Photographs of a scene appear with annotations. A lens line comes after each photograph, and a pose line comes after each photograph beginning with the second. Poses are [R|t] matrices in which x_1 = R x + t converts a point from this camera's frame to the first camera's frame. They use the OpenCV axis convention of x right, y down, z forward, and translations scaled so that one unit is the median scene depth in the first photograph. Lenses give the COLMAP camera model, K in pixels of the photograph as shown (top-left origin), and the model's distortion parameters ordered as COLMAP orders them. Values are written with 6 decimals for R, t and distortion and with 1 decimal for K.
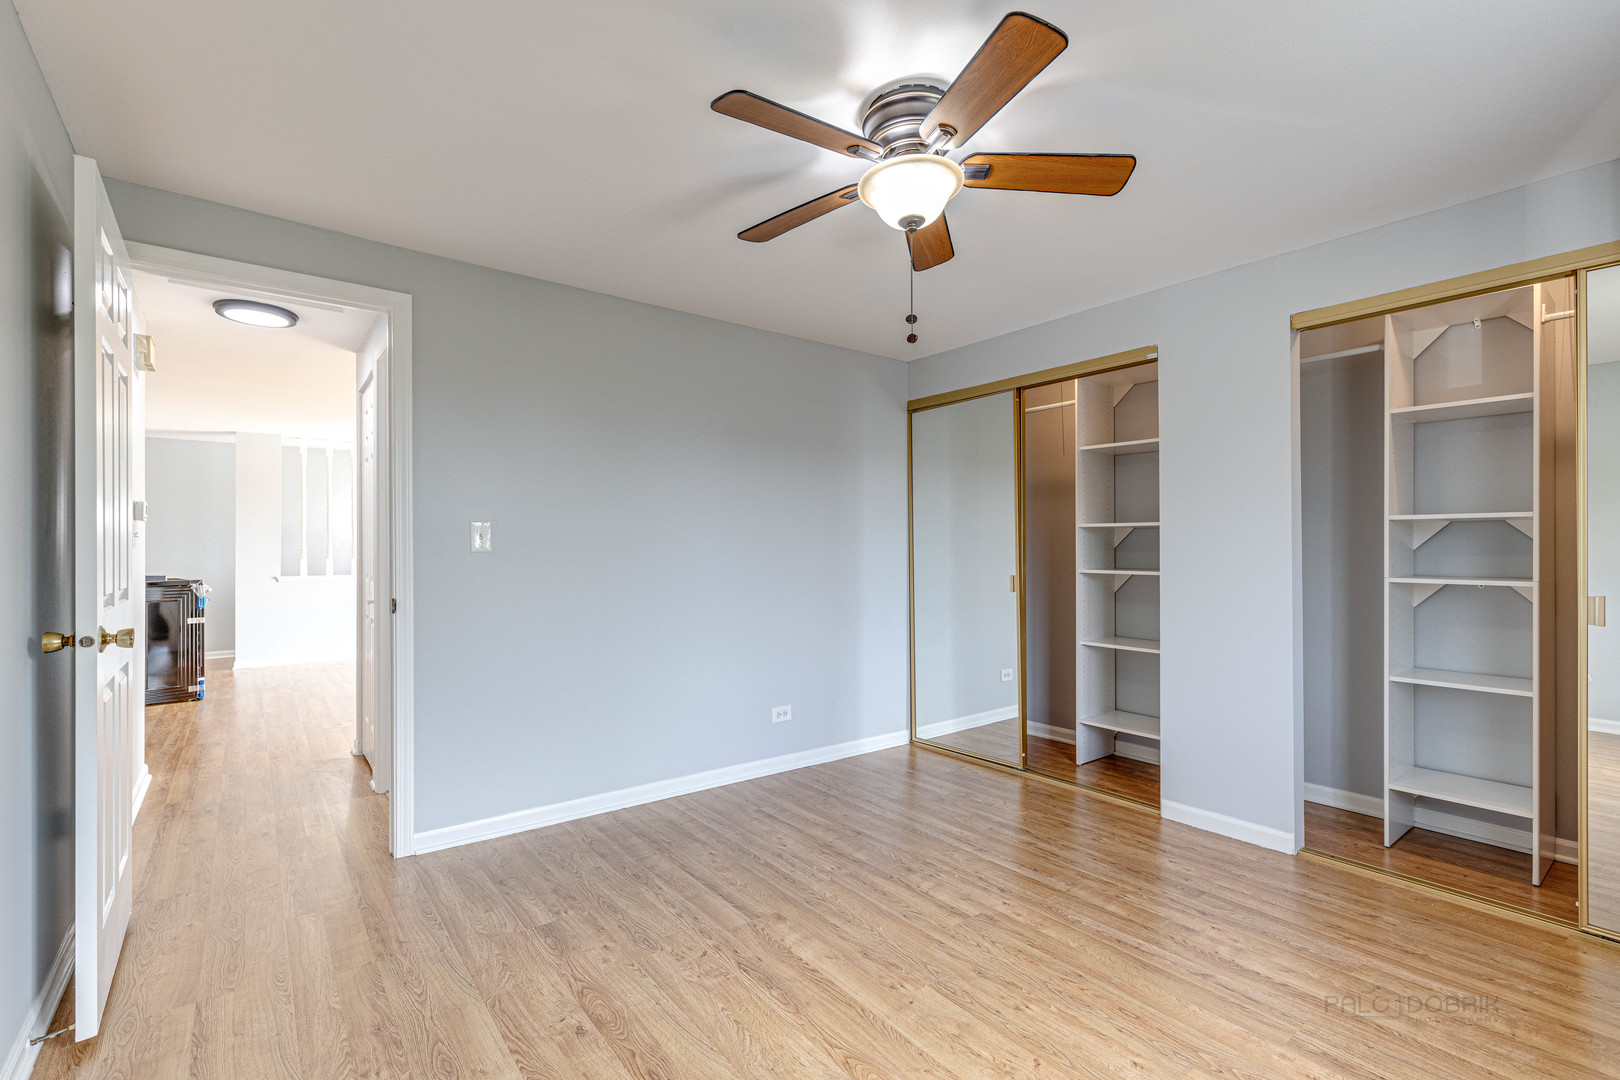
lens RADIAL K [[736.6, 0, 810.0], [0, 736.6, 540.0], [0, 0, 1]] dist [0.003059, 0.000053]
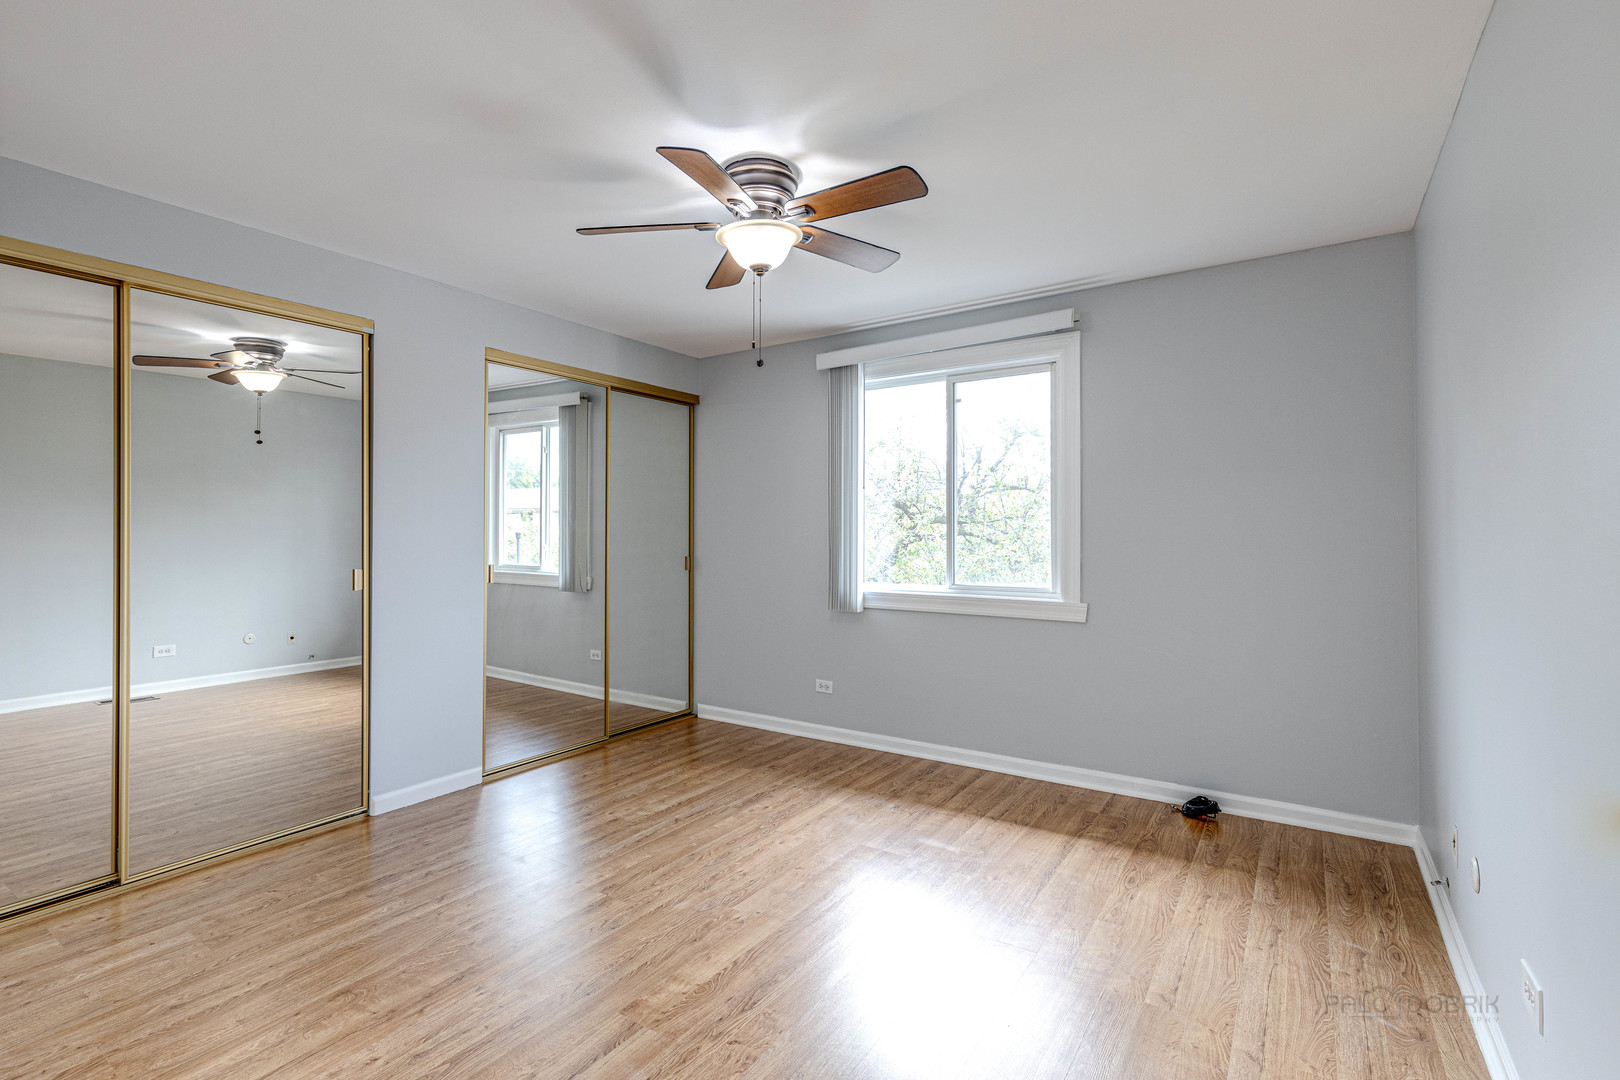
lens RADIAL K [[736.6, 0, 810.0], [0, 736.6, 540.0], [0, 0, 1]] dist [0.003059, 0.000053]
pose [[-0.317461, -0.011746, 0.948199, -0.921603], [-0.009922, 0.999910, 0.009065, 0.005952], [-0.948219, -0.006530, -0.317549, 1.175579]]
